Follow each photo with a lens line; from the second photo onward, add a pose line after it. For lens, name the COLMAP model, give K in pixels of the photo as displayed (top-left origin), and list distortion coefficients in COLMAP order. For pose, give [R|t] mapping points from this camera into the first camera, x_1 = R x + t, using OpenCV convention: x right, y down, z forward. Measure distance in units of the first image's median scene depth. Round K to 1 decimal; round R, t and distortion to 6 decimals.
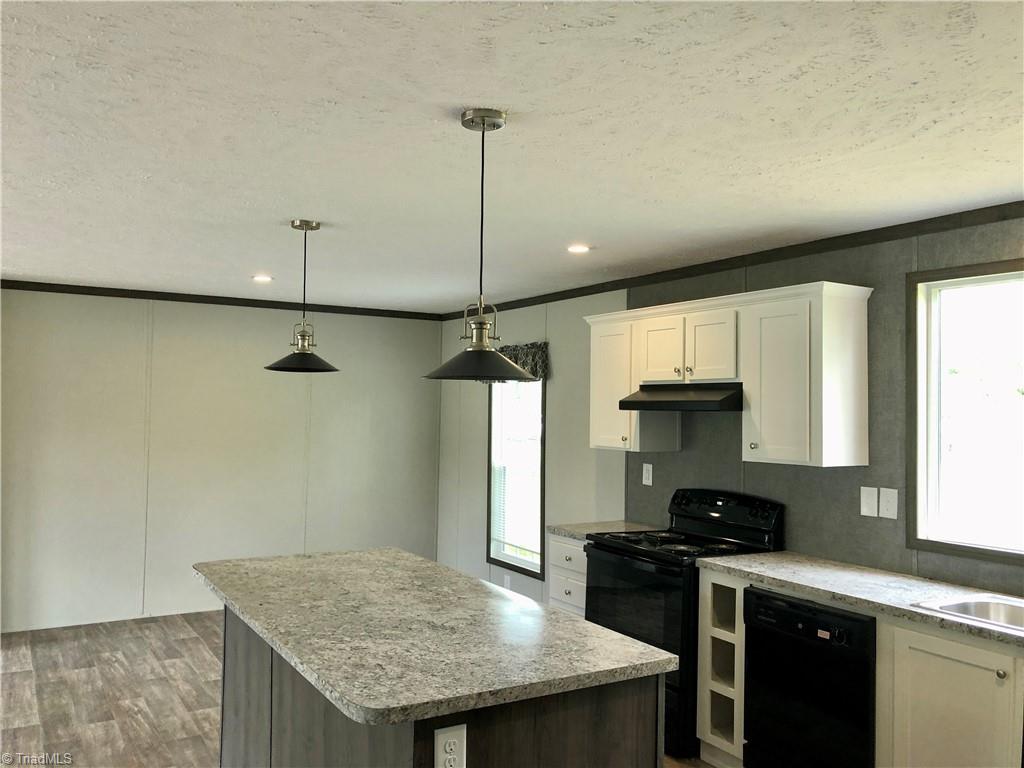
lens RADIAL K [[836.8, 0, 509.4], [0, 836.8, 388.6], [0, 0, 1]] dist [-0.001963, 0.004732]
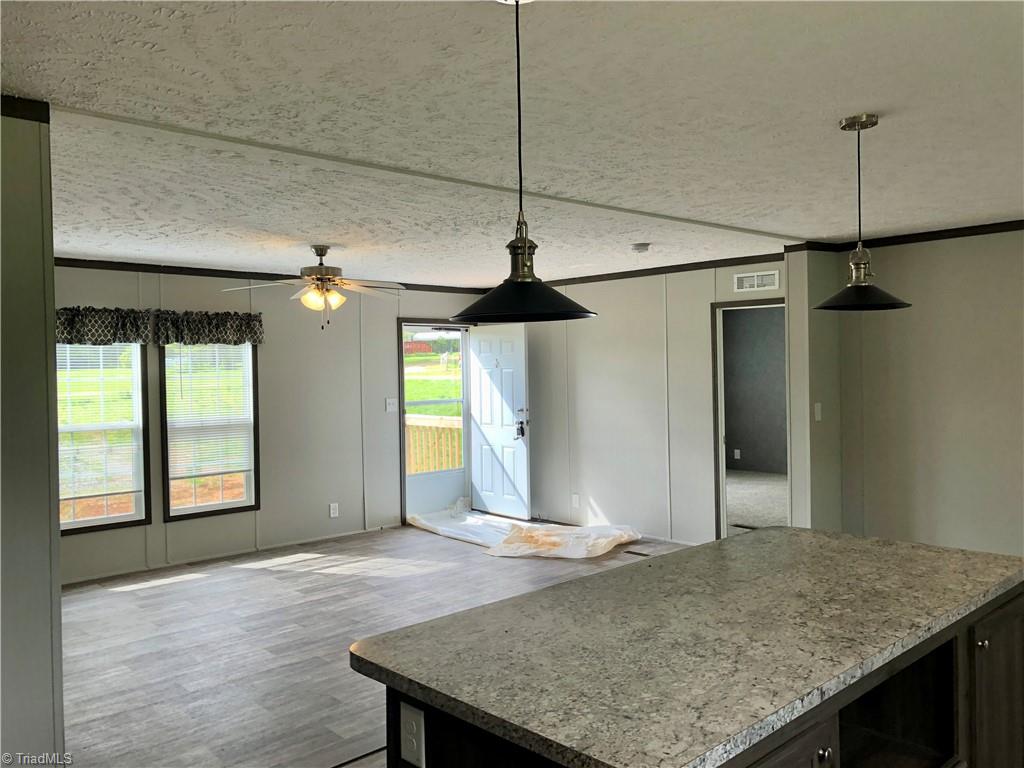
lens RADIAL K [[842.8, 0, 512.0], [0, 842.8, 384.0], [0, 0, 1]] dist [0.062713, 0.000802]
pose [[0.230724, 0.006257, -0.972999, 0.529292], [0.044928, 0.998844, 0.017076, 0.024345], [0.971981, -0.047655, 0.230177, 0.558165]]
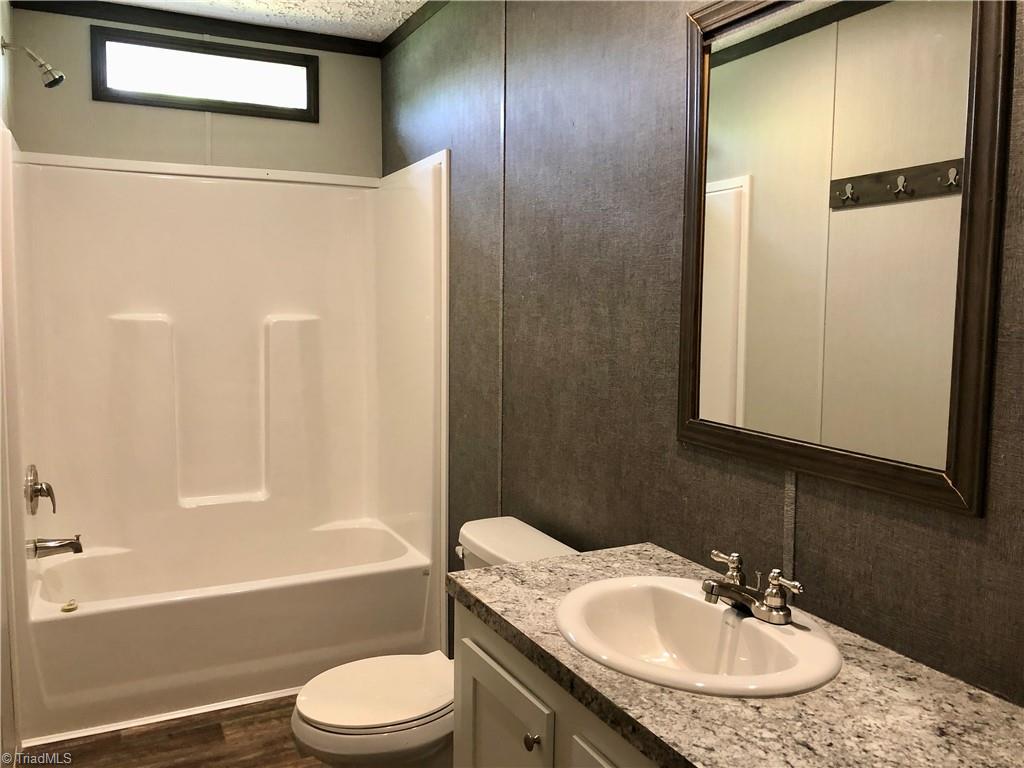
lens RADIAL K [[842.8, 0, 512.0], [0, 842.8, 384.0], [0, 0, 1]] dist [0.062713, 0.000802]
pose [[-0.995349, -0.025601, 0.092871, -0.115437], [-0.018417, 0.996830, 0.077400, 0.068942], [-0.094558, 0.075330, -0.992665, 1.305070]]
